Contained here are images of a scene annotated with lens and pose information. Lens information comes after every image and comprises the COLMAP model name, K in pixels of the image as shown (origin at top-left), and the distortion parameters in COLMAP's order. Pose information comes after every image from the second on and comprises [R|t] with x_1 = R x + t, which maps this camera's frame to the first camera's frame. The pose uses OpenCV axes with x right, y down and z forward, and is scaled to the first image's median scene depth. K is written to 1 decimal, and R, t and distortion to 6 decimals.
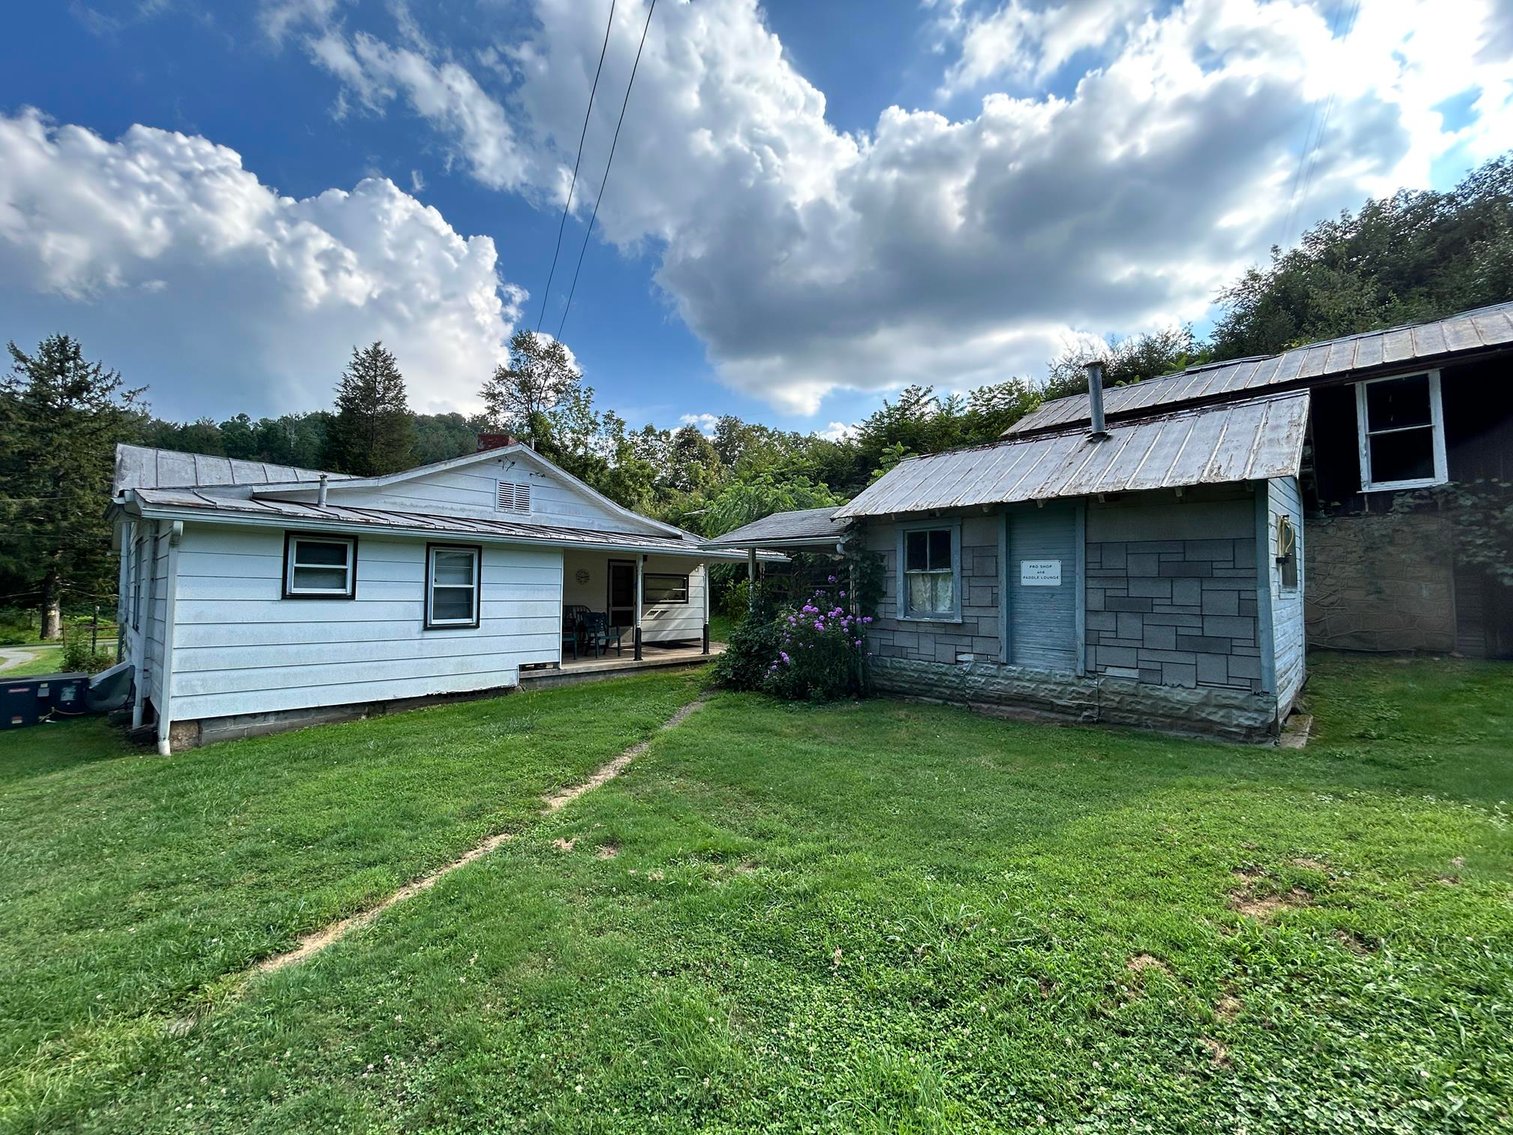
lens RADIAL K [[604.8, 0, 751.4], [0, 604.8, 567.1], [0, 0, 1]] dist [-0.007711, 0.000256]
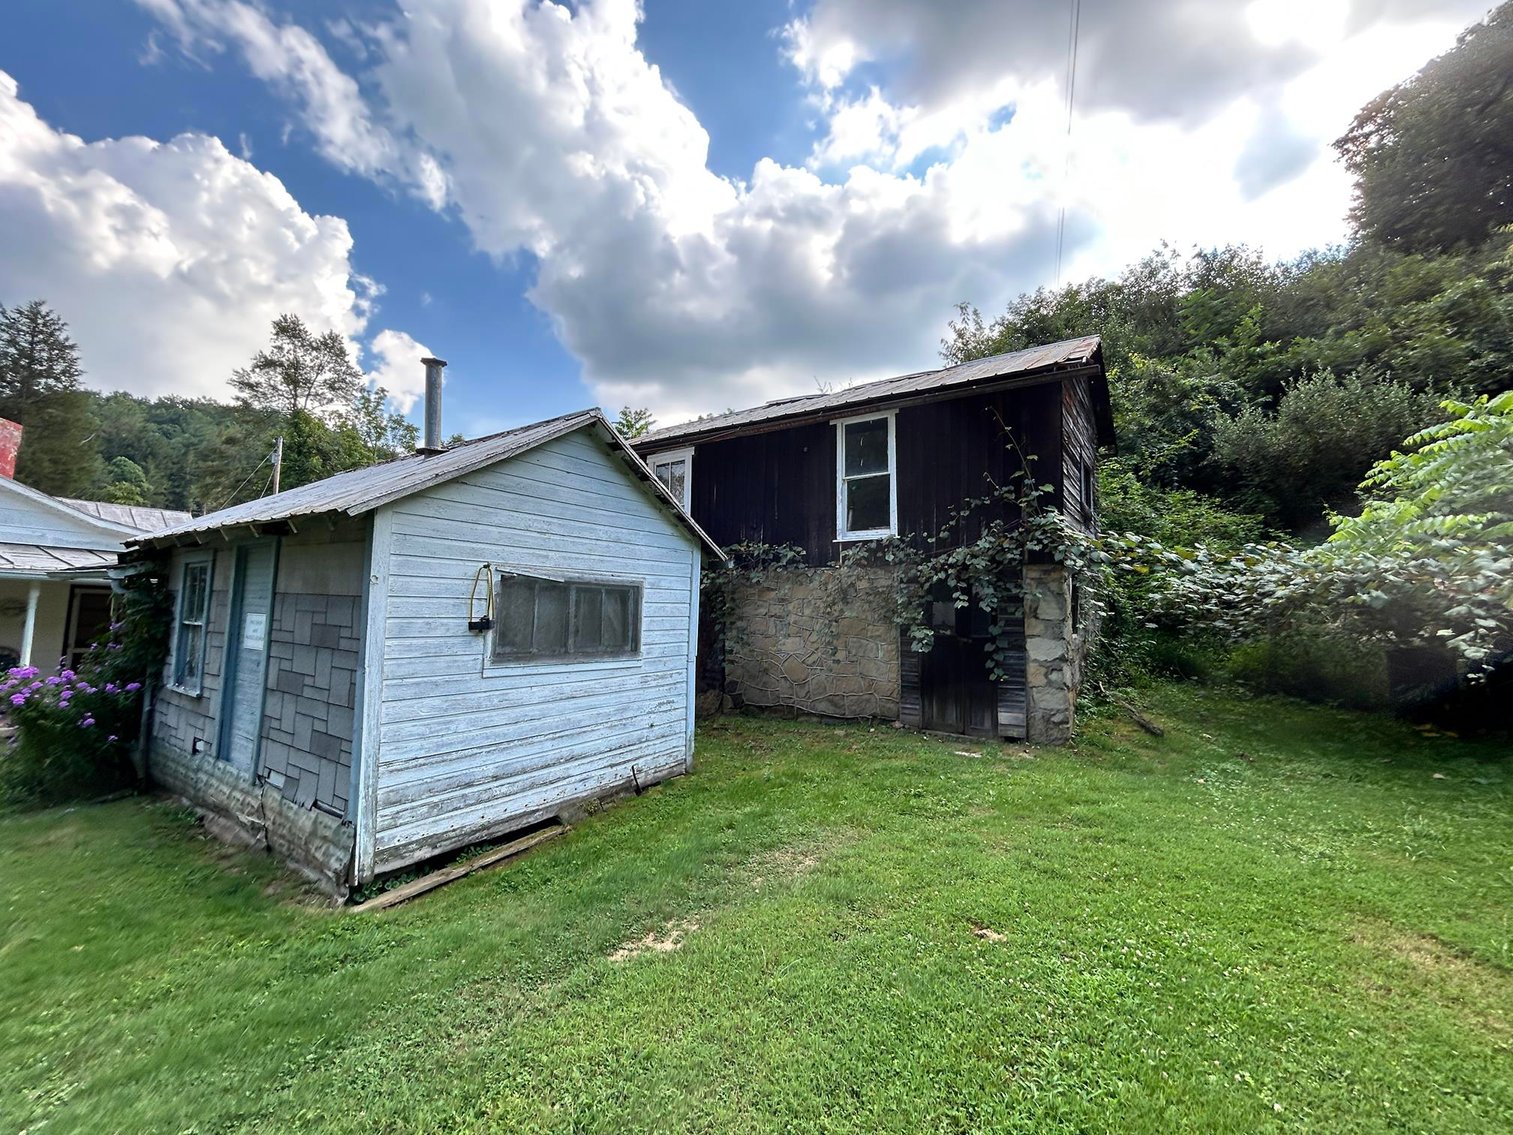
lens RADIAL K [[604.8, 0, 749.2], [0, 604.8, 567.9], [0, 0, 1]] dist [-0.007711, 0.000256]
pose [[0.976485, 0.037827, 0.212239, 0.728192], [-0.028740, 0.998540, -0.045741, -0.040698], [-0.213659, 0.038565, 0.976147, 0.138466]]
